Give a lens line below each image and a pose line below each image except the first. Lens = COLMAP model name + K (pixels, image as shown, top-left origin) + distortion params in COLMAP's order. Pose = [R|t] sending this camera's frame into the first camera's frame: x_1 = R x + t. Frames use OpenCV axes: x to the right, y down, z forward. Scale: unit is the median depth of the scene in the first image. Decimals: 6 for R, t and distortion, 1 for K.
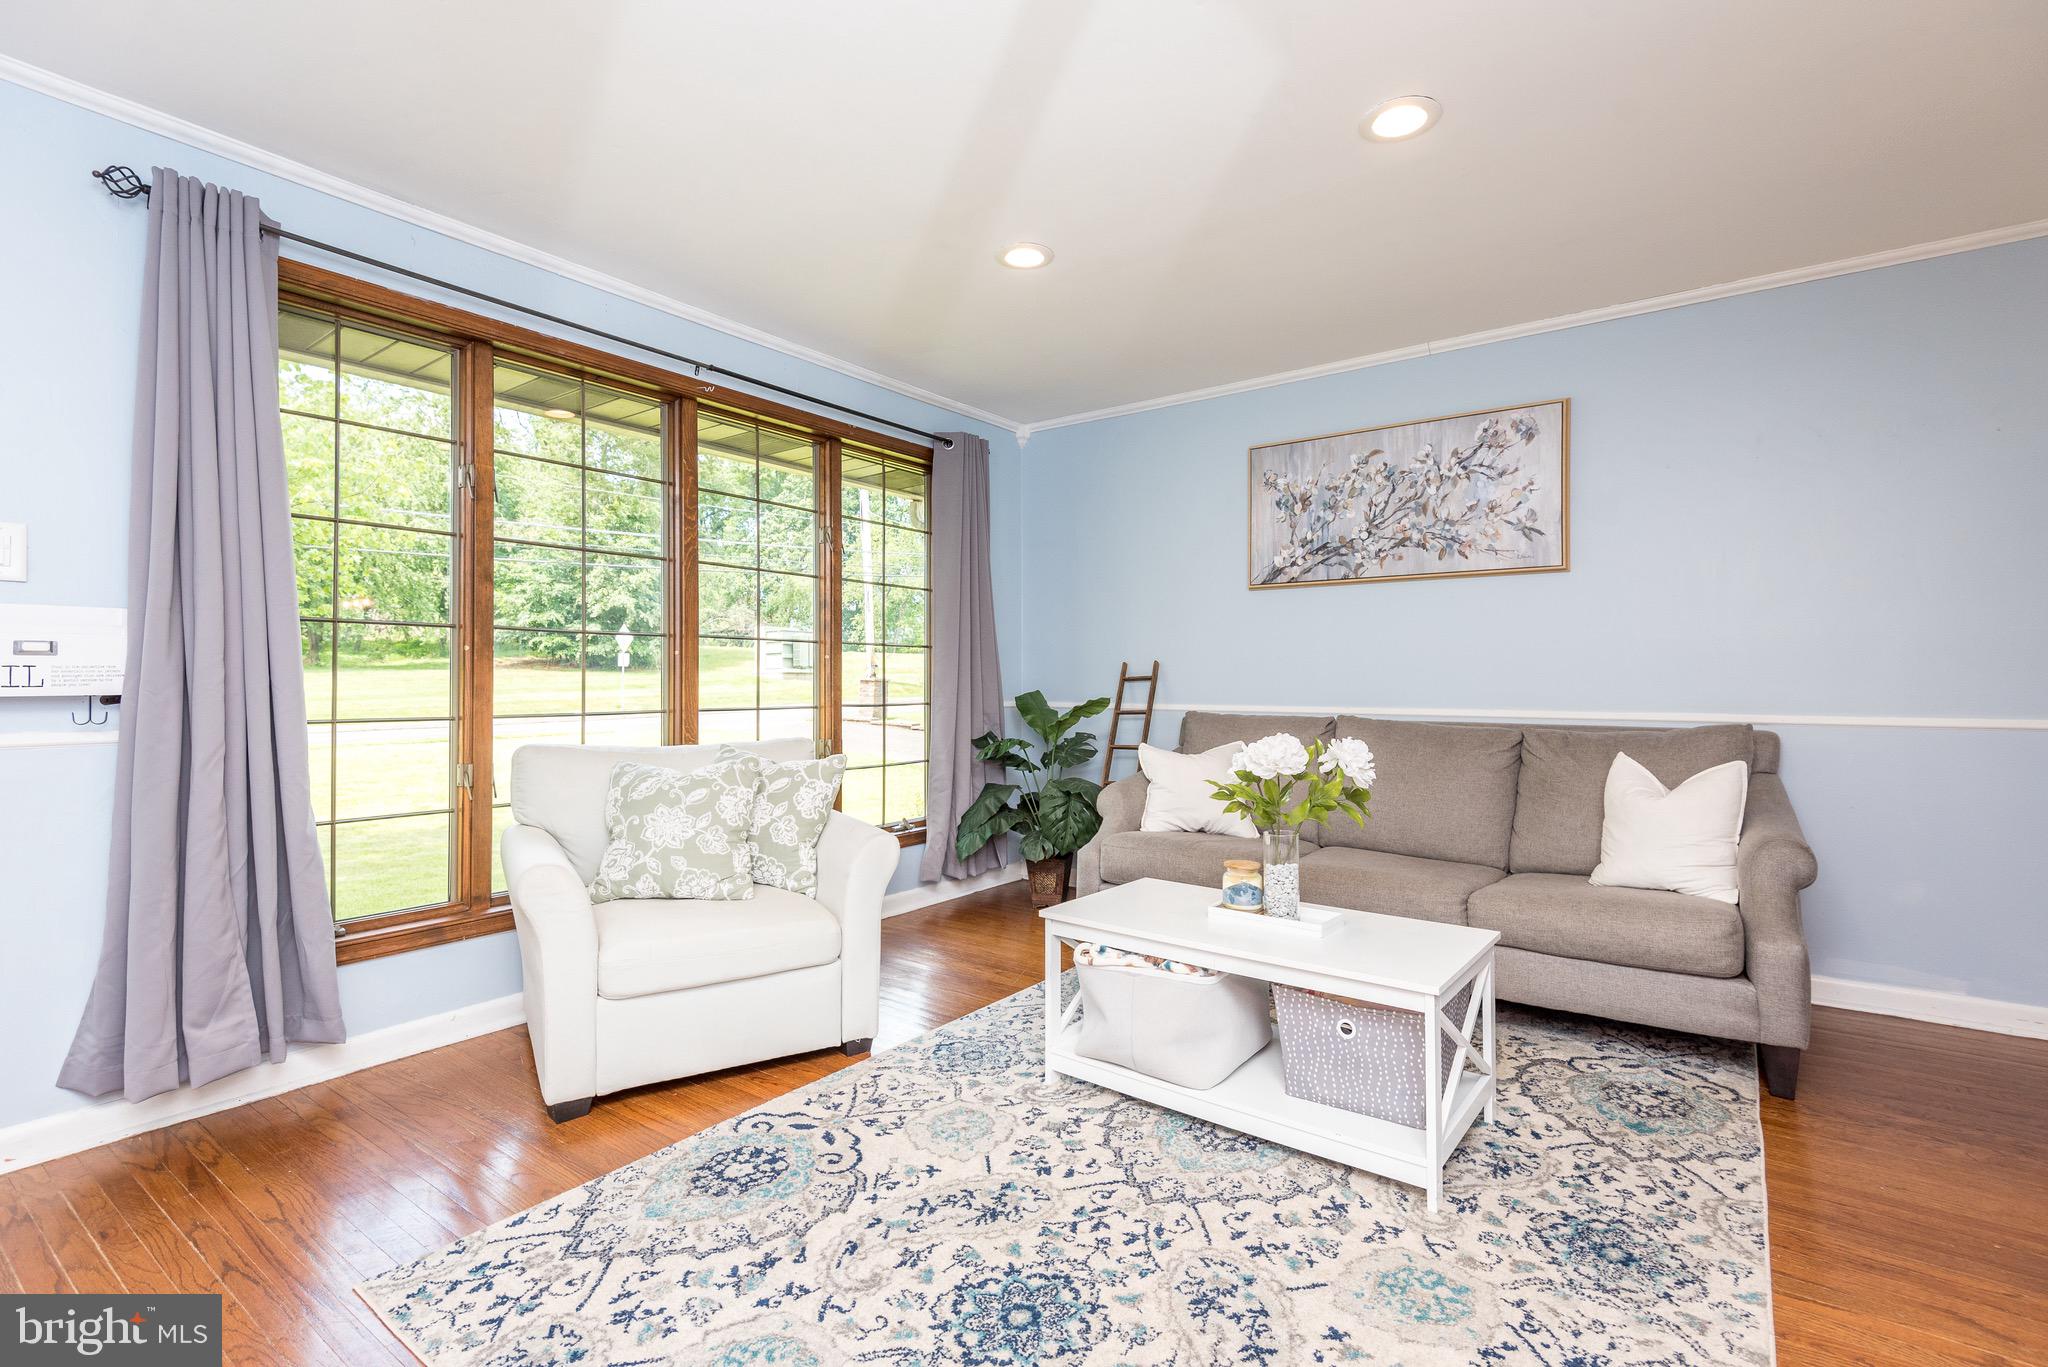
lens RADIAL K [[939.0, 0, 1038.8], [0, 939.0, 666.1], [0, 0, 1]] dist [0.016076, -0.007774]
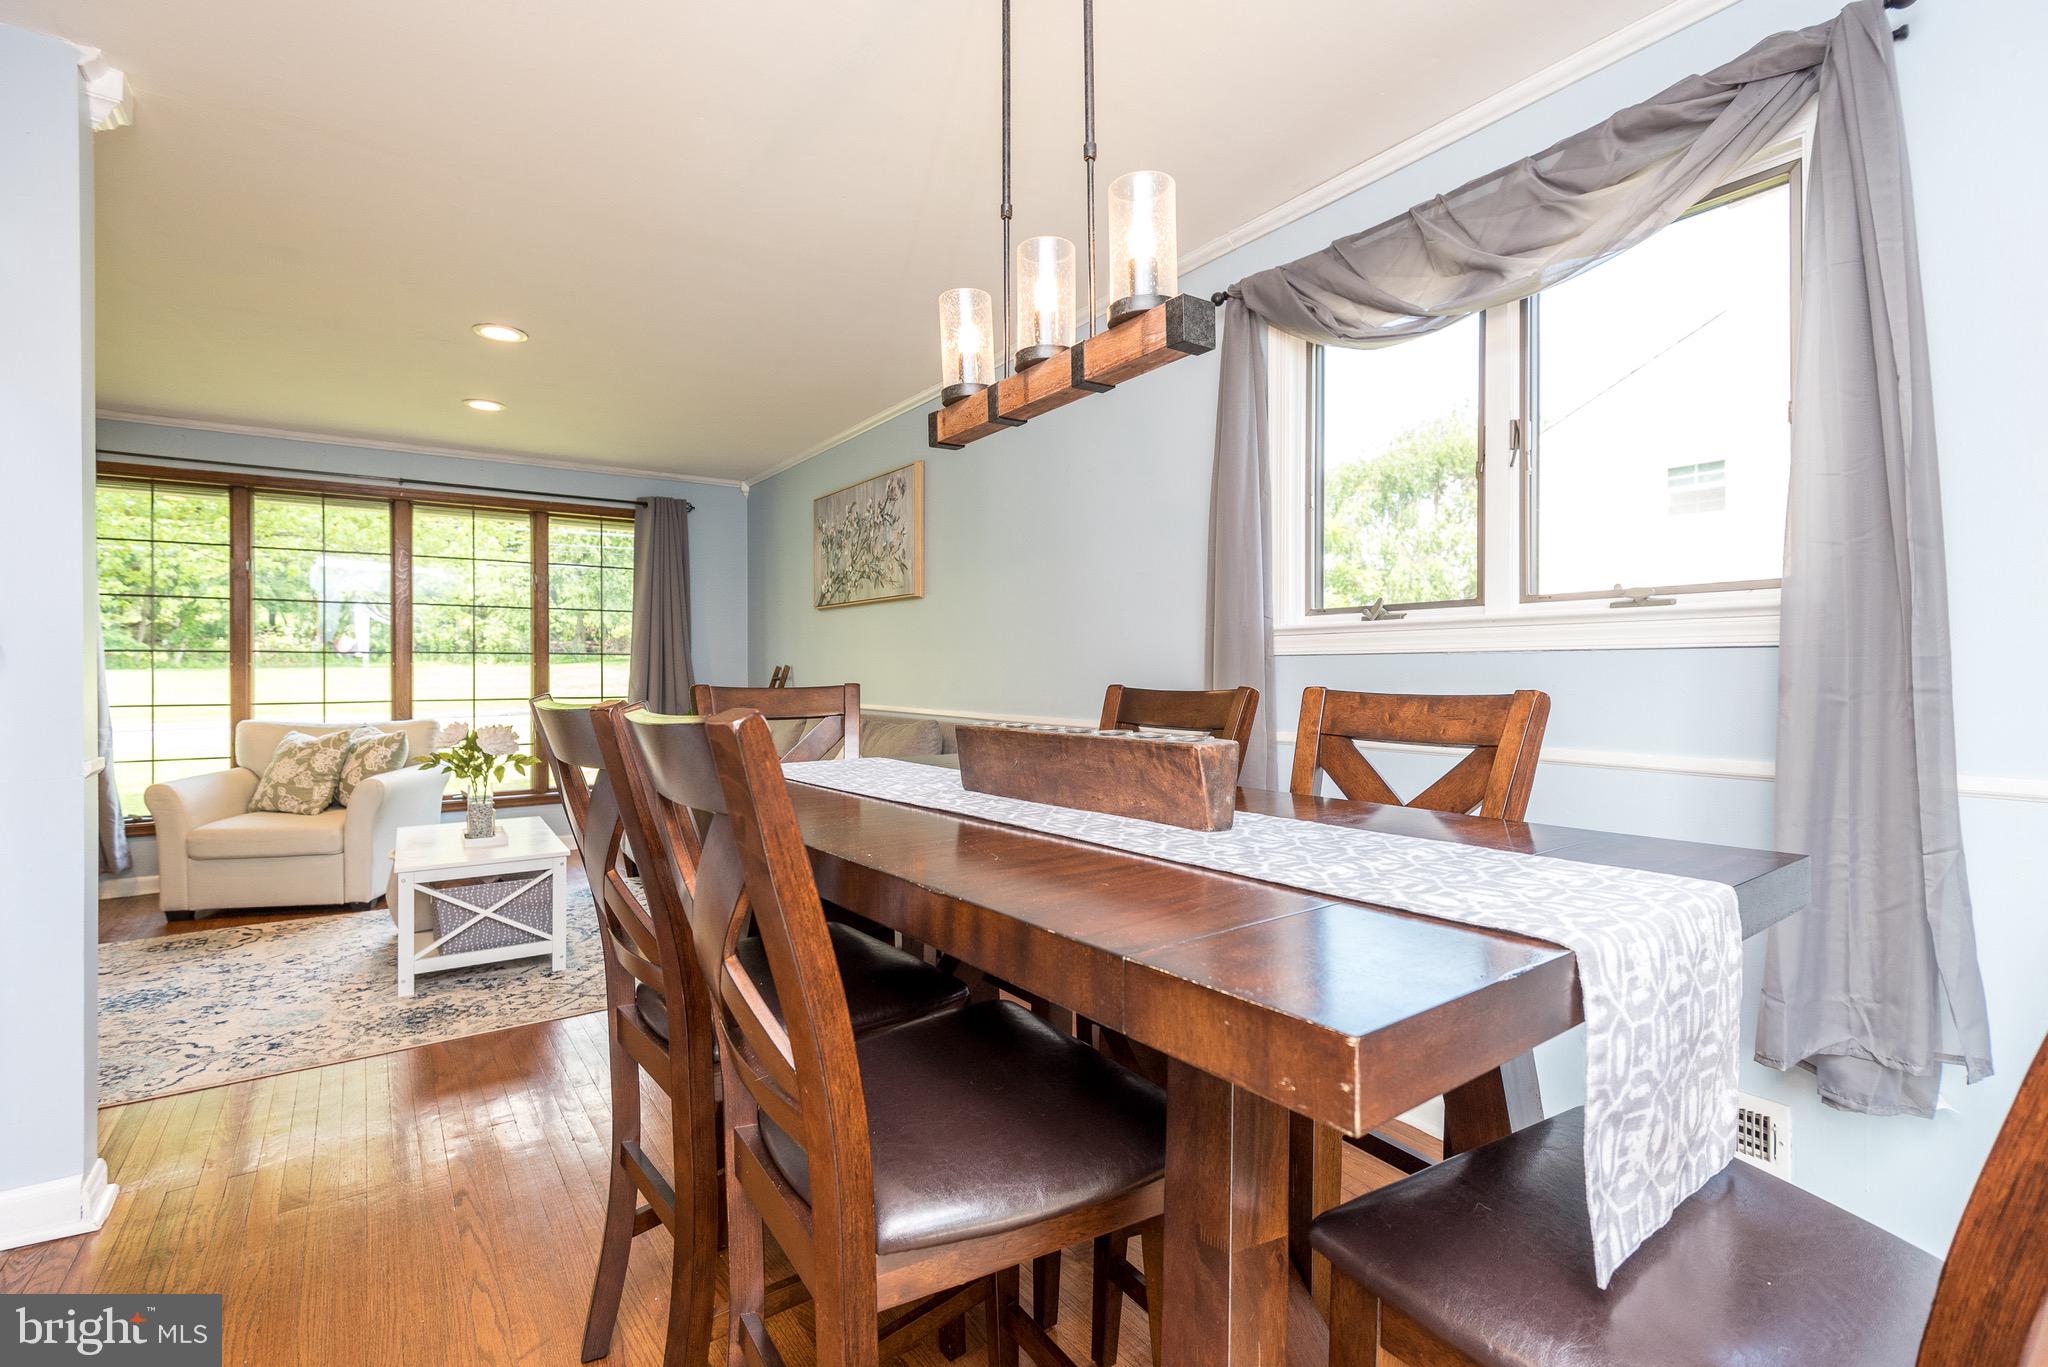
lens RADIAL K [[939.0, 0, 1037.7], [0, 939.0, 666.5], [0, 0, 1]] dist [0.016076, -0.007774]
pose [[0.947503, -0.001043, -0.319745, 1.463890], [0.004002, 0.999955, 0.008598, -0.025693], [0.319722, -0.009426, 0.947464, -0.181843]]
